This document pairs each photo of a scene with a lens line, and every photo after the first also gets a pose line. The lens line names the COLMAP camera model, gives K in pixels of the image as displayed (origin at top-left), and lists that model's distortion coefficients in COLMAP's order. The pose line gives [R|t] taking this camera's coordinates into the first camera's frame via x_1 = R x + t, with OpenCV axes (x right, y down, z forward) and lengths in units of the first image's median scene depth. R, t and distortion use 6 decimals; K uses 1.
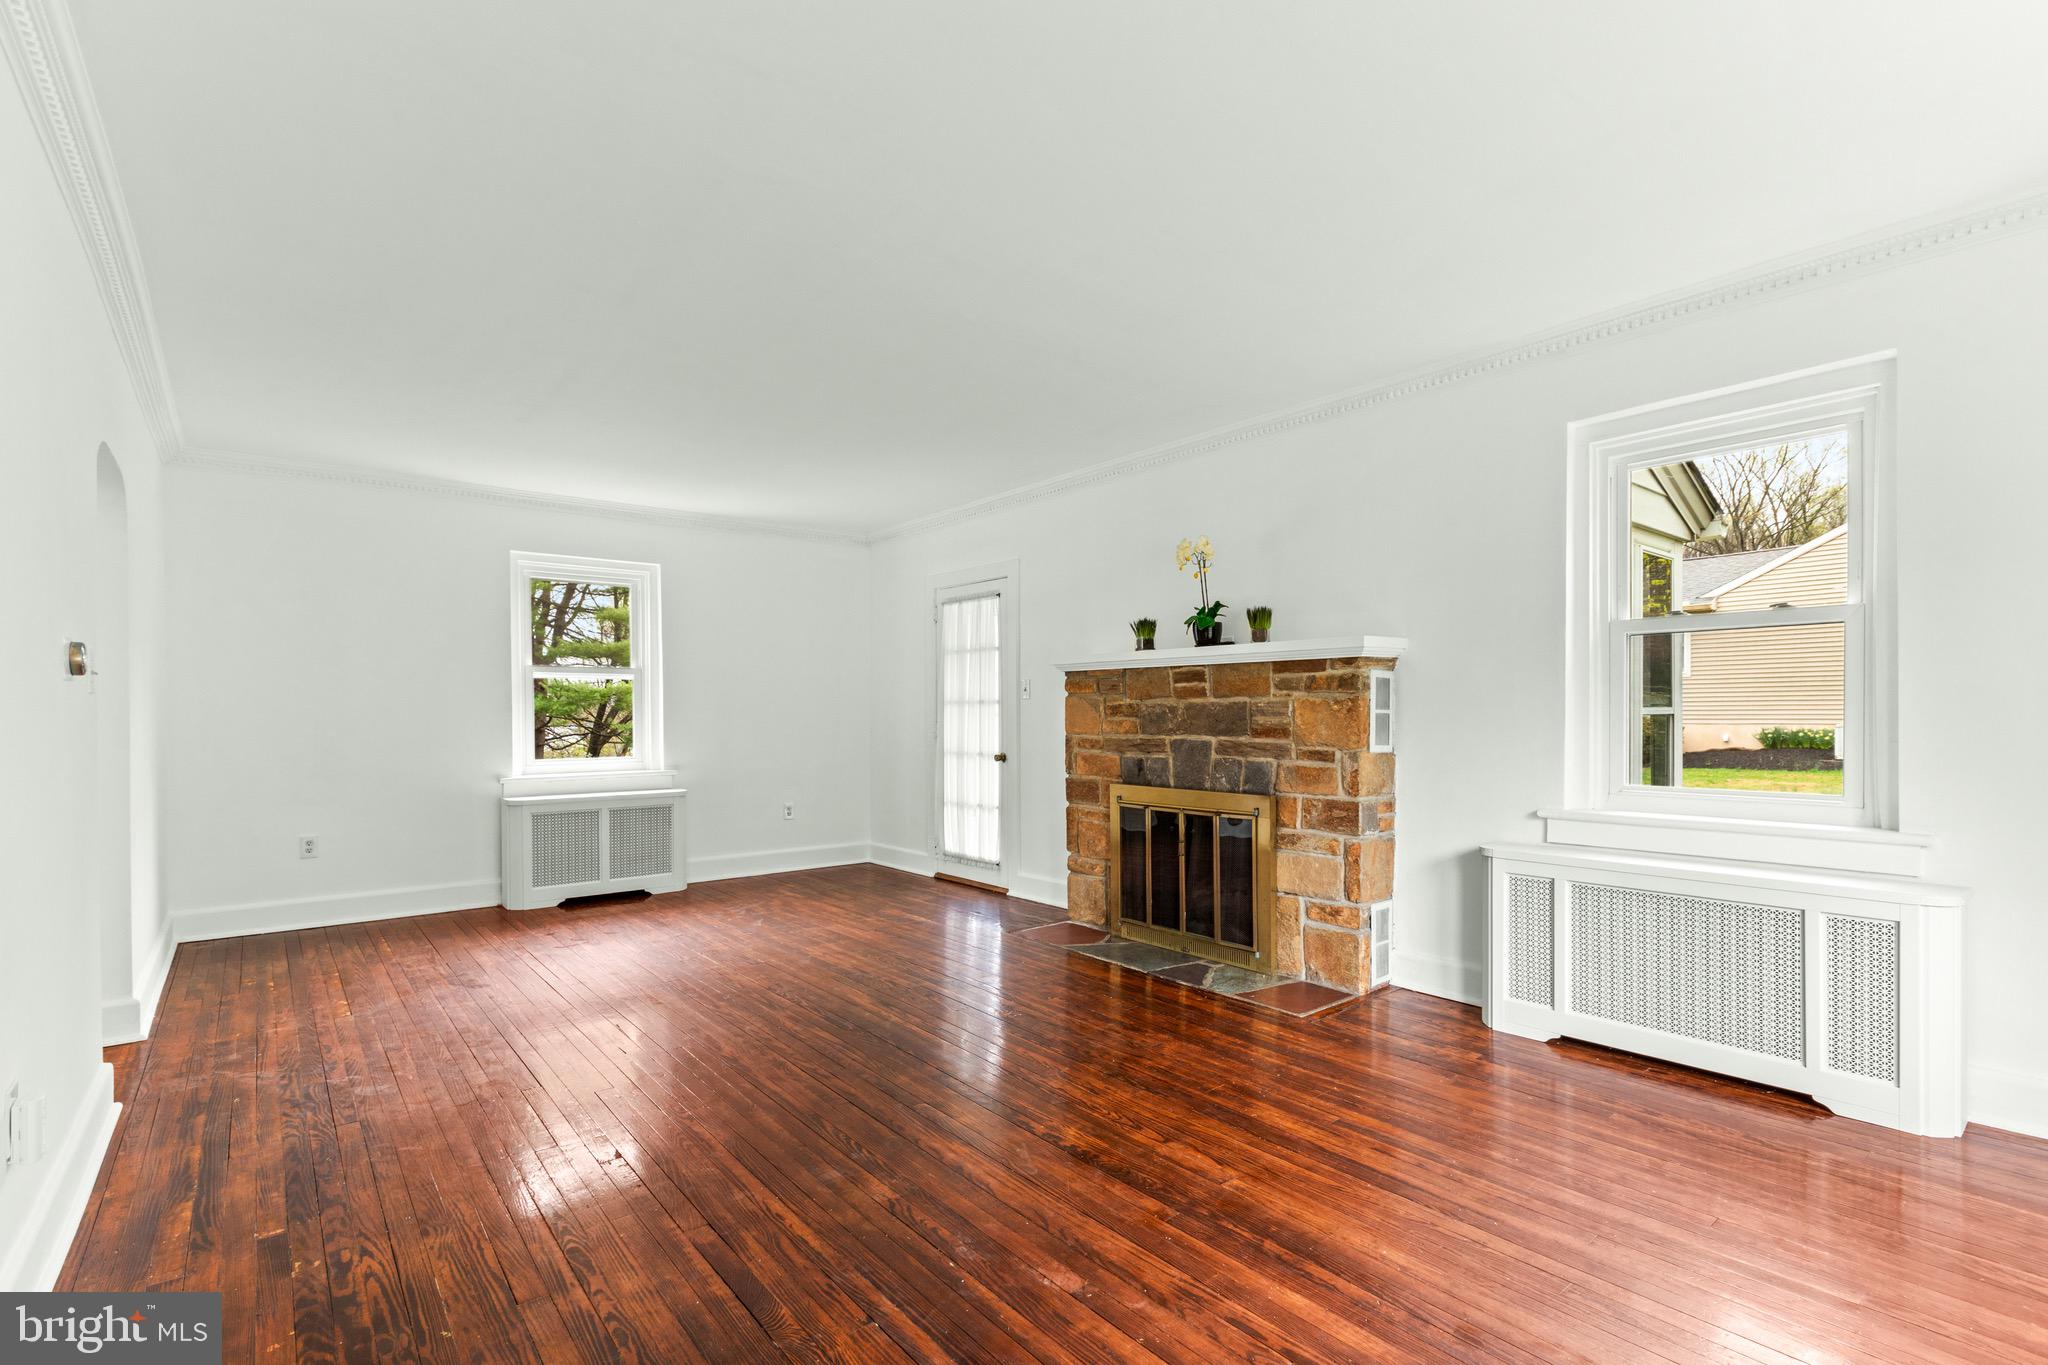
lens RADIAL K [[931.5, 0, 1017.6], [0, 931.5, 715.4], [0, 0, 1]] dist [-0.007917, 0.003906]
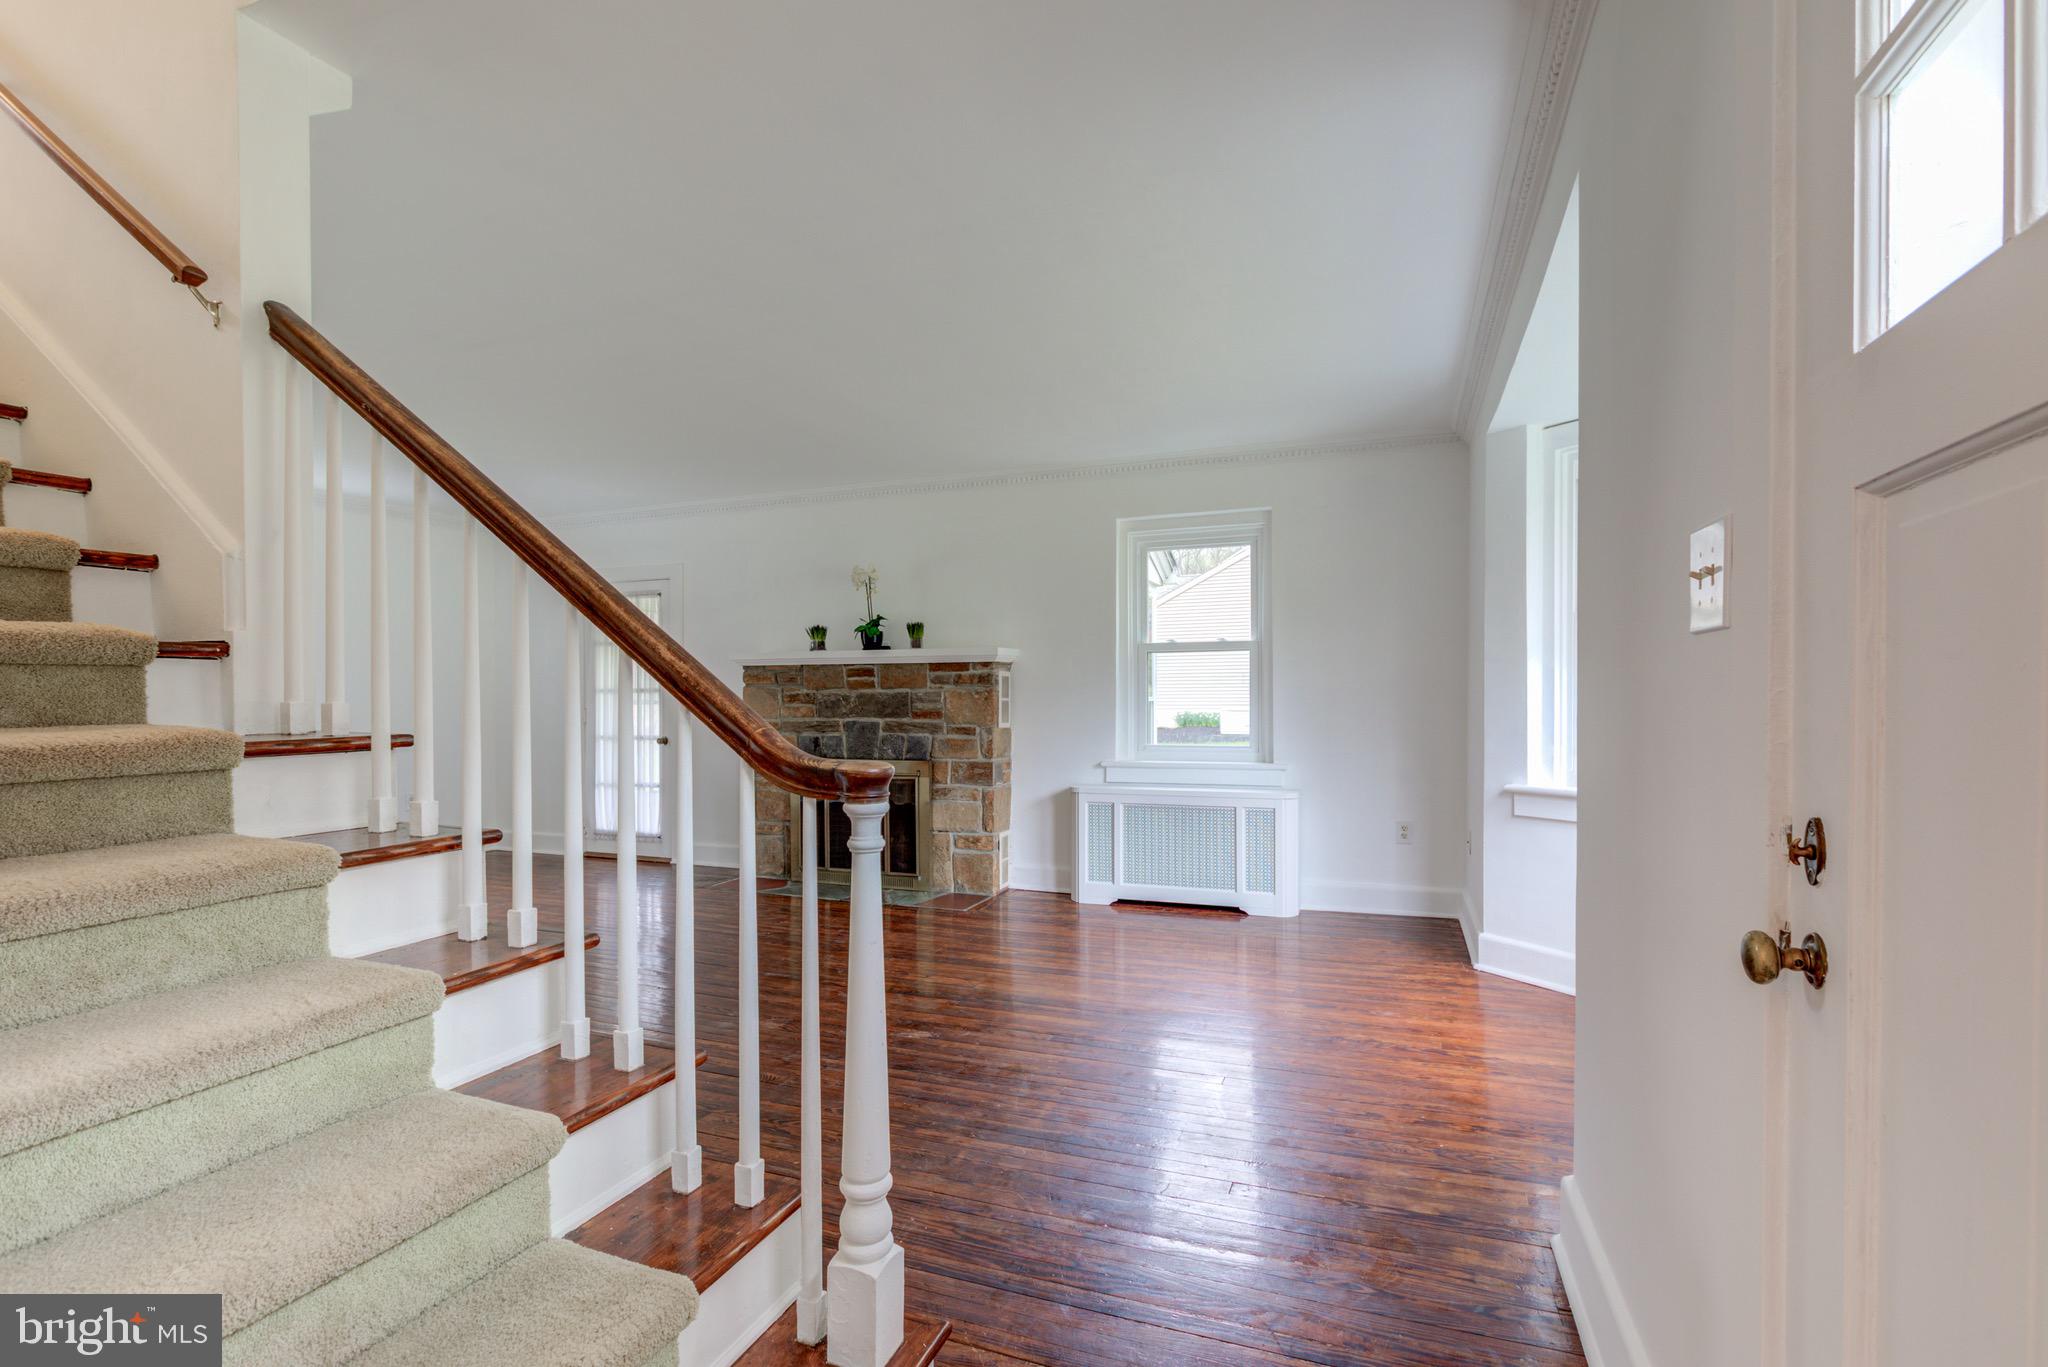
lens RADIAL K [[931.5, 0, 1029.5], [0, 931.5, 700.7], [0, 0, 1]] dist [-0.007917, 0.003906]
pose [[0.866615, -0.000998, 0.498977, -0.285286], [0.002113, 0.999996, -0.001668, 0.000219], [-0.498974, 0.002500, 0.866614, -0.264648]]
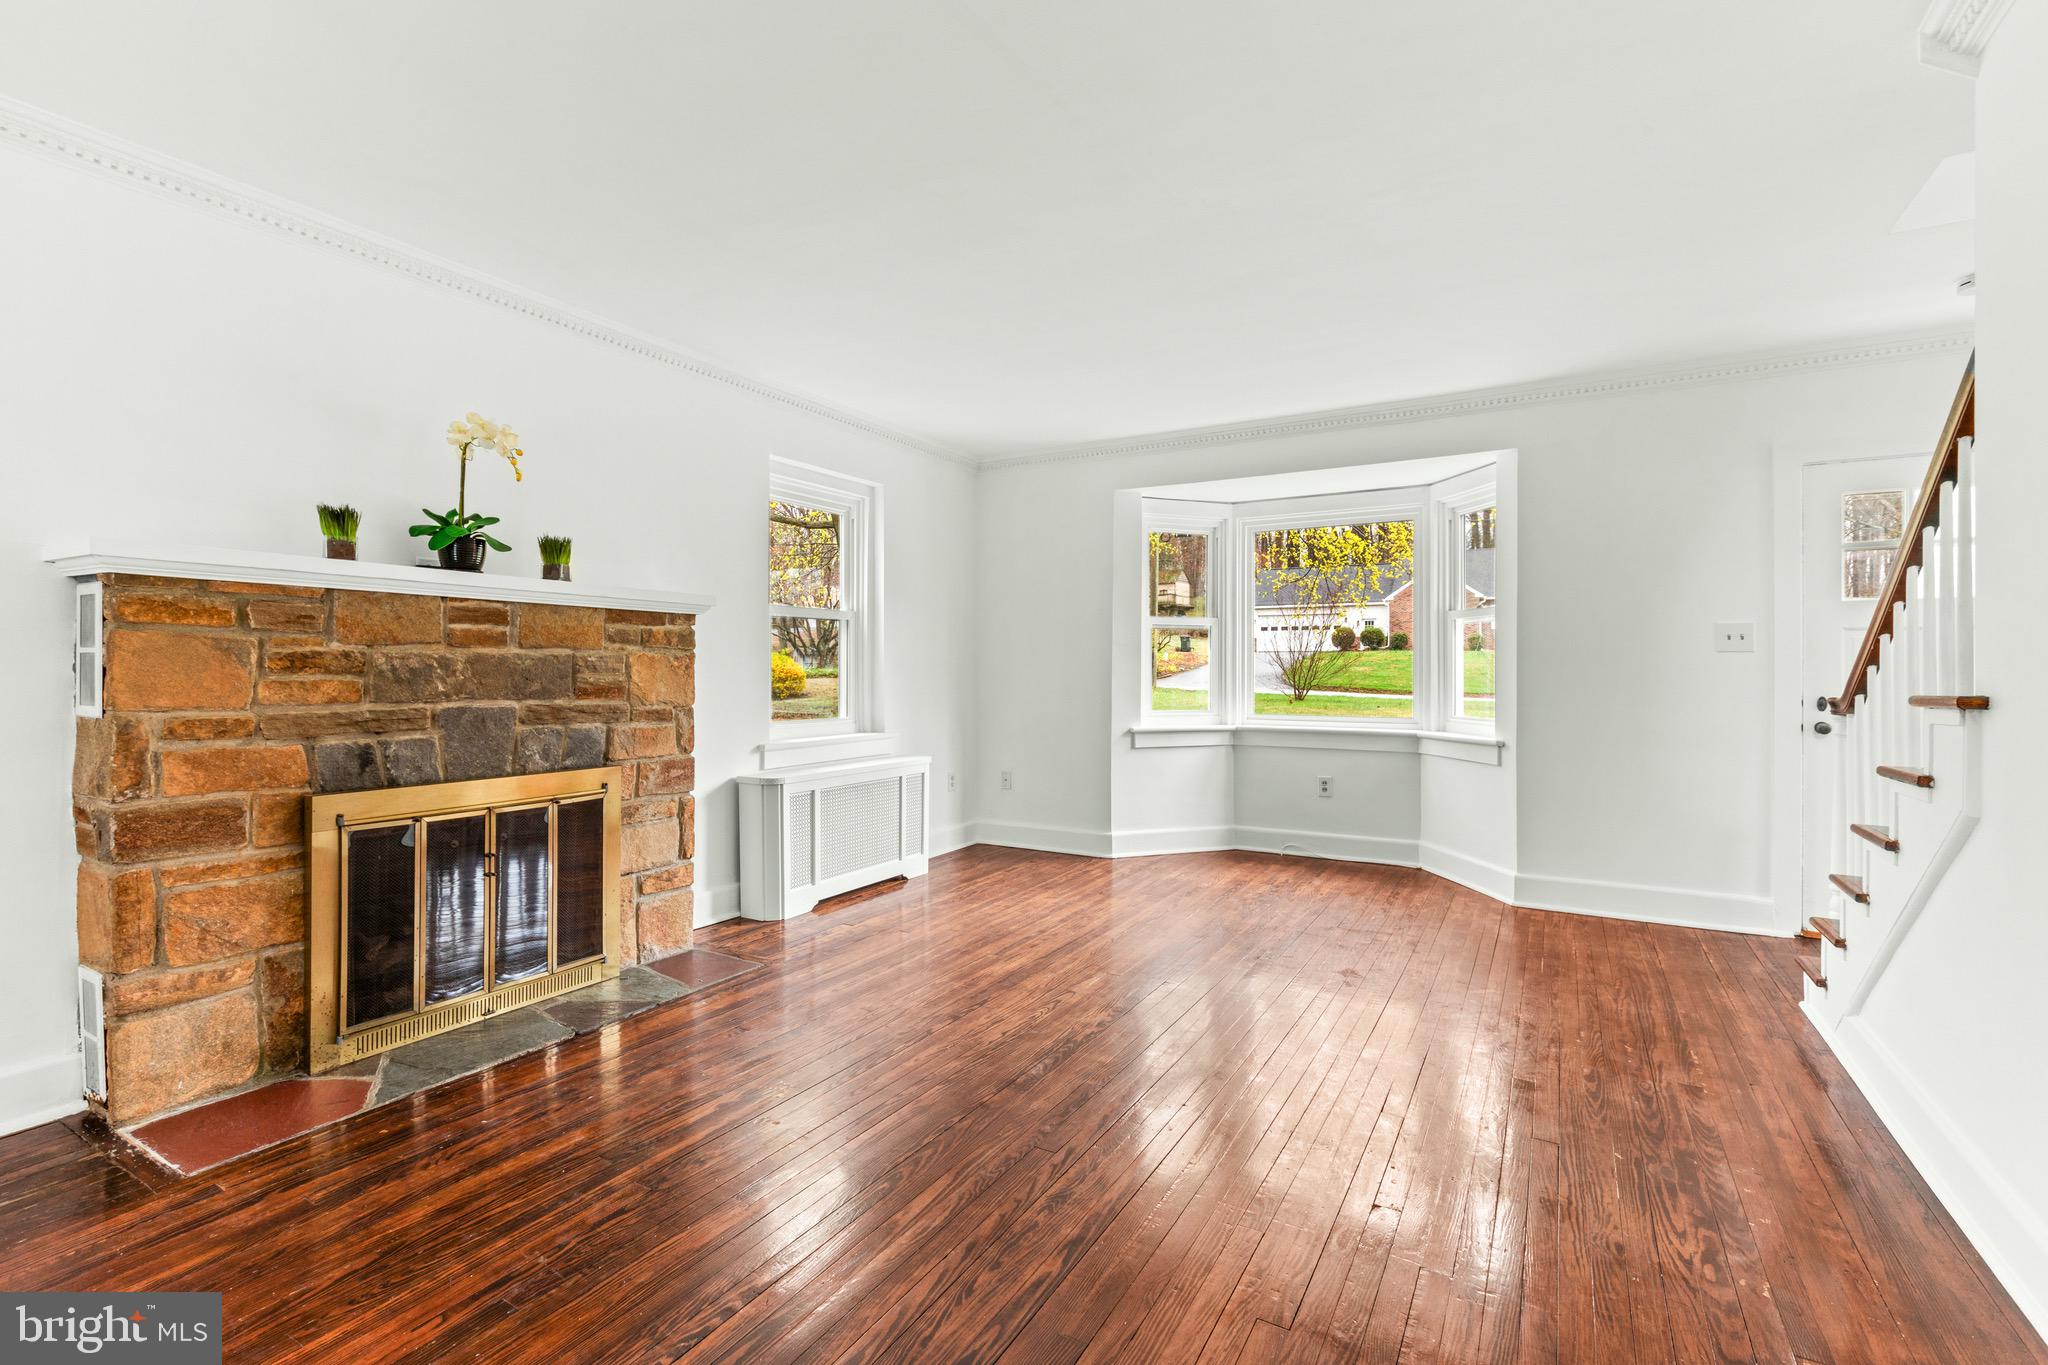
lens RADIAL K [[931.5, 0, 1012.5], [0, 931.5, 671.9], [0, 0, 1]] dist [-0.007917, 0.003906]
pose [[-0.347553, 0.002810, 0.937656, -0.656871], [0.002017, 0.999995, -0.002249, 0.002458], [-0.937658, 0.001109, -0.347557, 0.957777]]
